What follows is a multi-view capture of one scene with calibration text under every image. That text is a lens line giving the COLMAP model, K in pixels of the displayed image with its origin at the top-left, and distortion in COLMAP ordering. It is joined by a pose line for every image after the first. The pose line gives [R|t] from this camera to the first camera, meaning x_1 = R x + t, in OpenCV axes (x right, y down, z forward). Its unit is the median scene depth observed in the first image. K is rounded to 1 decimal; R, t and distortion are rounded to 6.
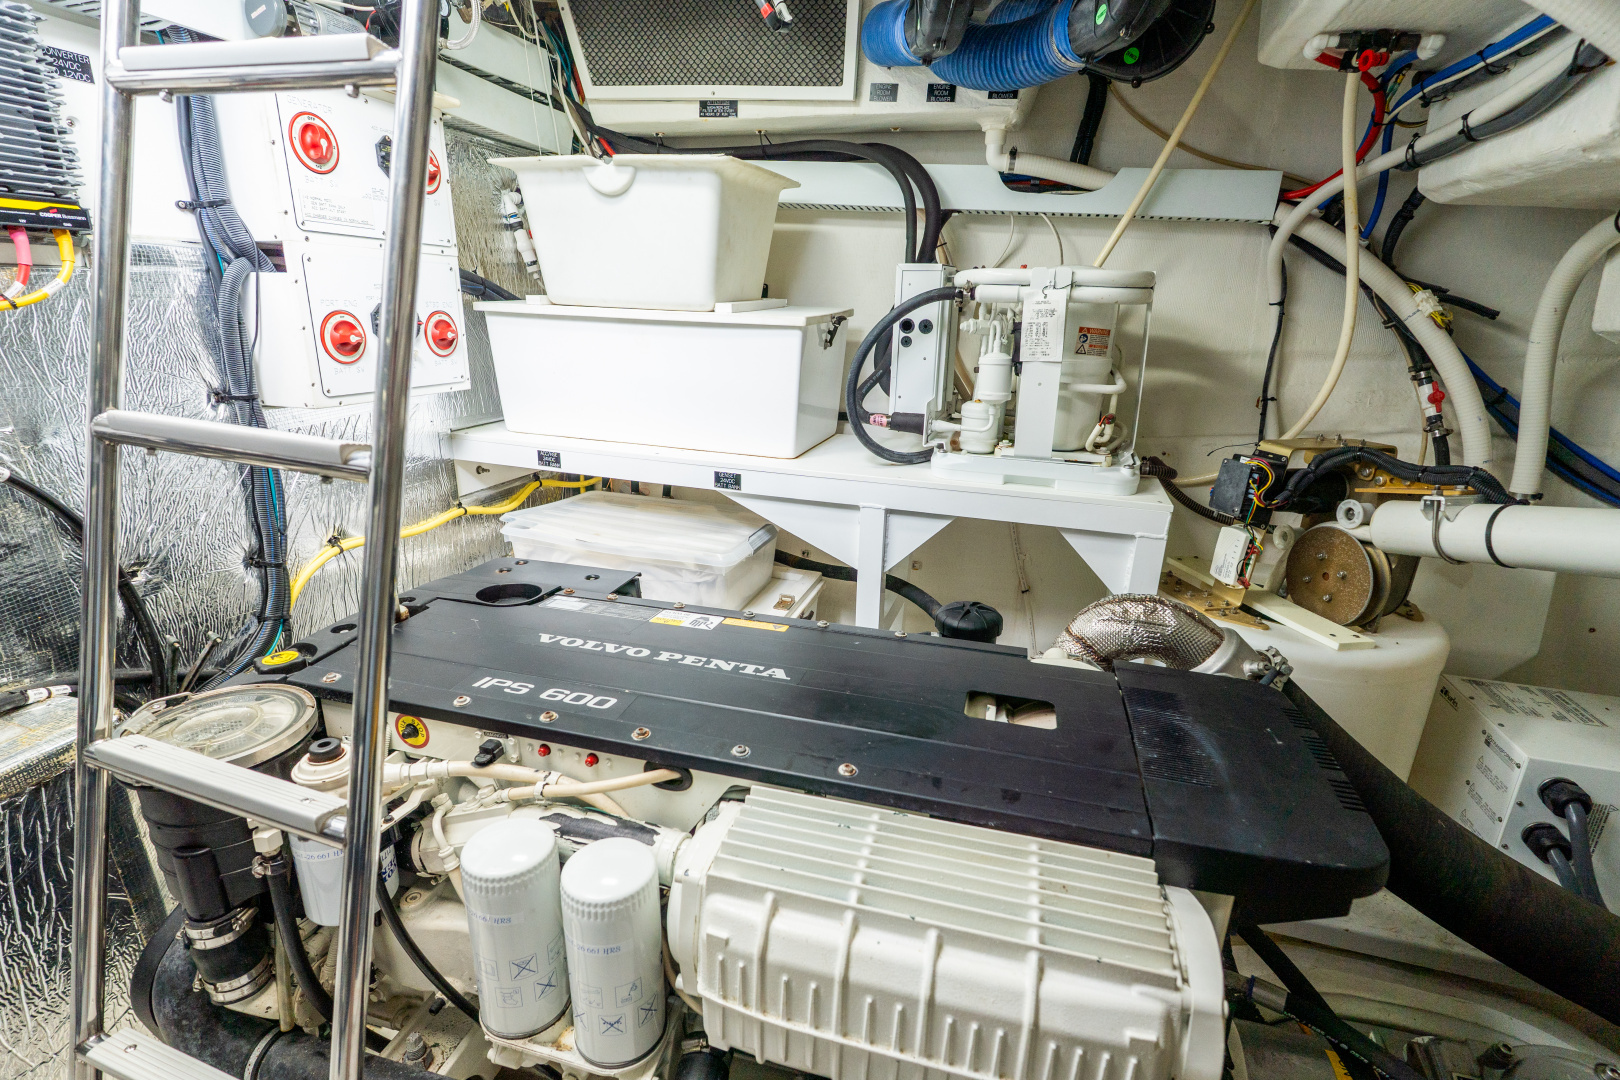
lens RADIAL K [[744.5, 0, 810.1], [0, 744.5, 536.6], [0, 0, 1]] dist [-0.008005, 0.001044]
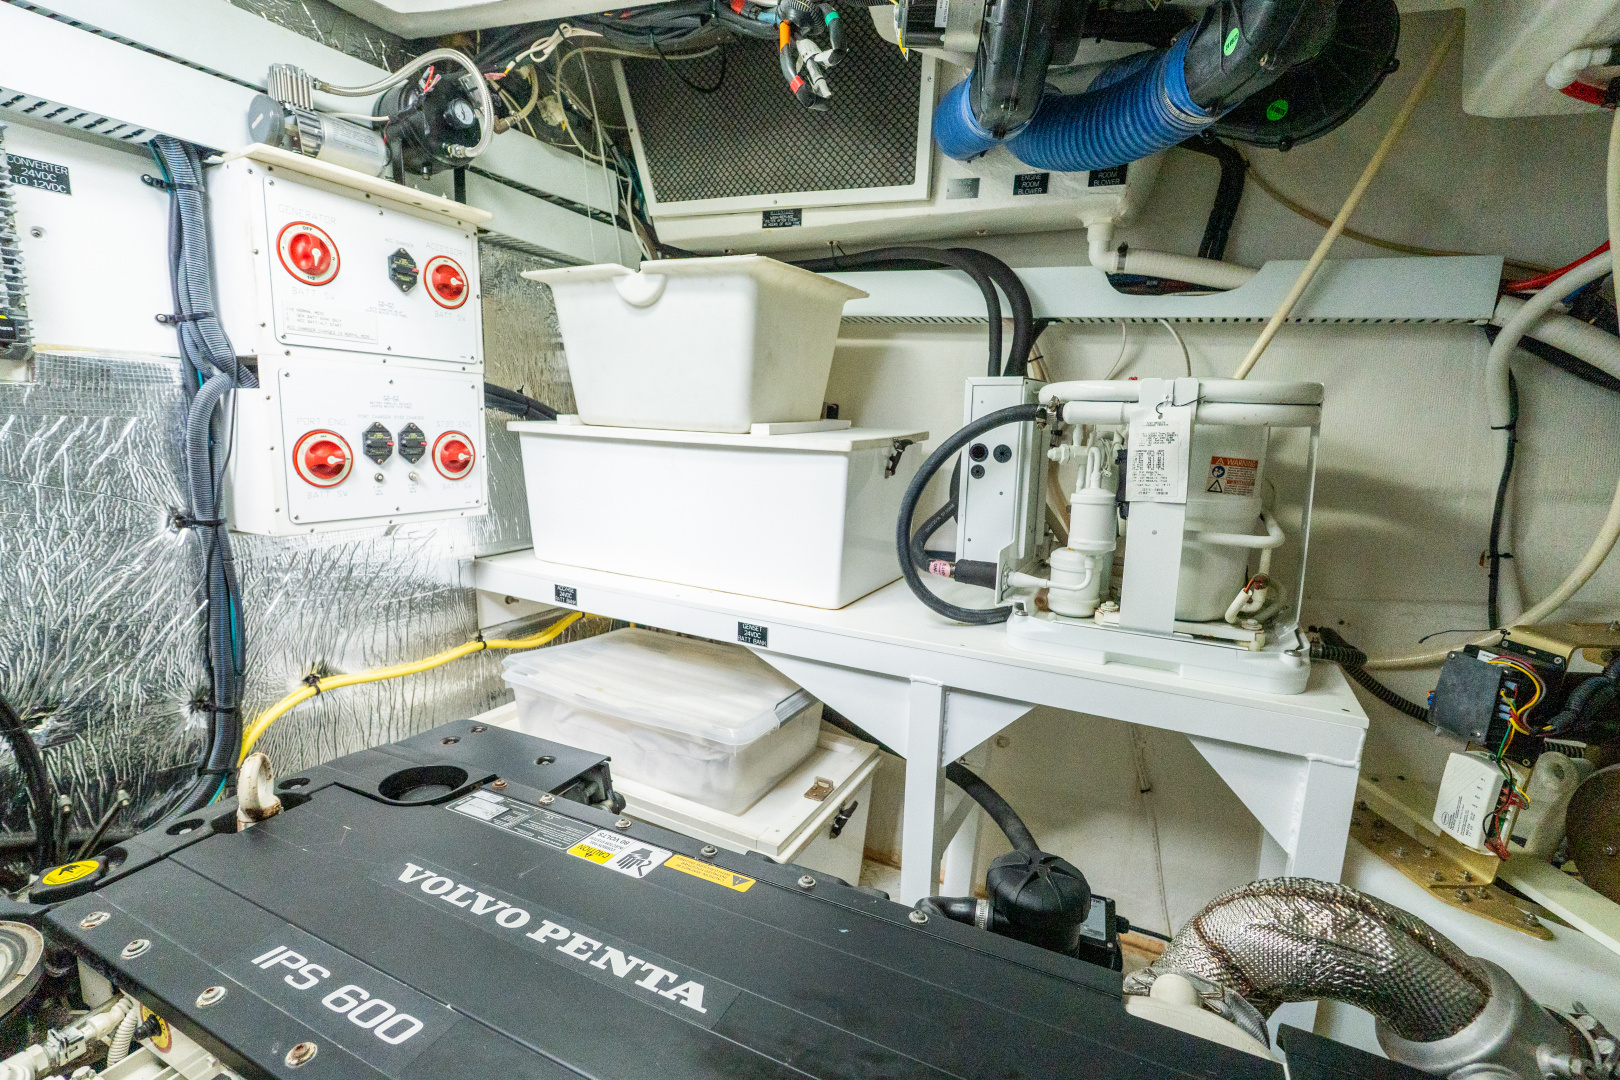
lens RADIAL K [[725.3, 0, 810.0], [0, 725.3, 540.0], [0, 0, 1]] dist [-0.006412, 0.000322]
pose [[0.983829, 0.031620, -0.176297, 0.088717], [-0.057388, 0.988052, -0.143038, -0.066871], [0.169667, 0.150843, 0.973889, 0.219991]]
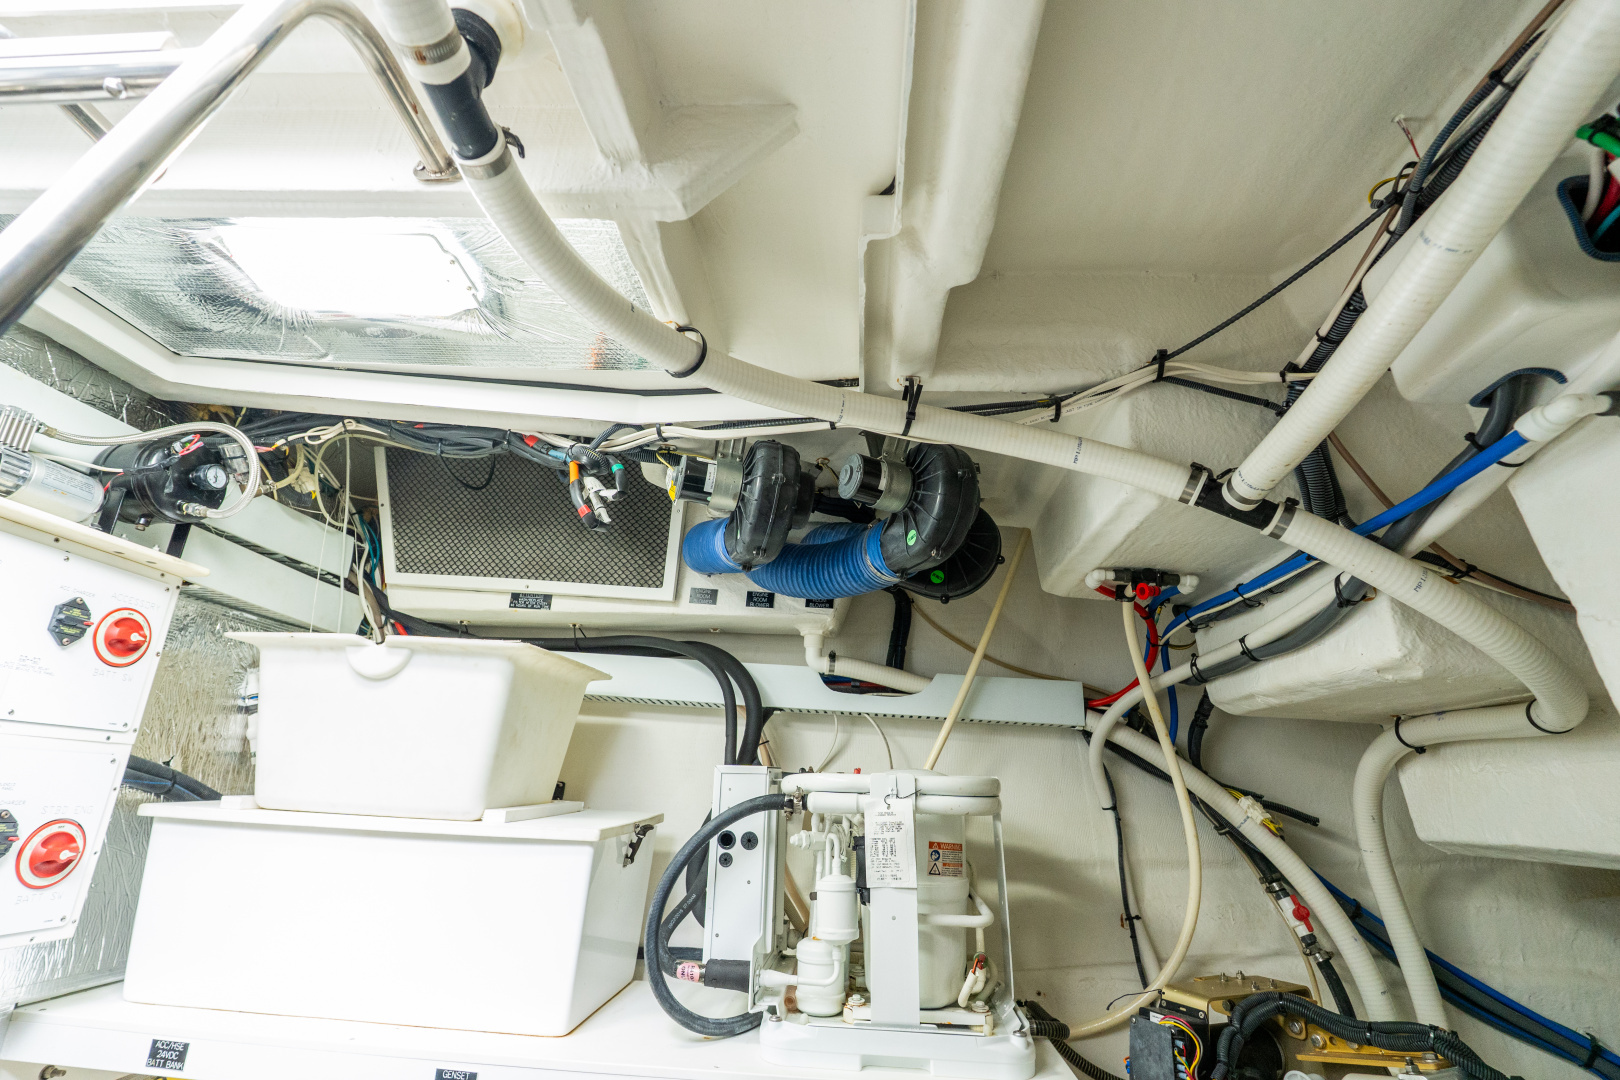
lens RADIAL K [[726.7, 0, 801.3], [0, 726.7, 552.9], [0, 0, 1]] dist [-0.009064, 0.000306]
pose [[0.975257, 0.074939, 0.207986, 0.019553], [0.059891, 0.816054, -0.574864, -0.073698], [-0.212808, 0.573097, 0.791374, 0.162994]]
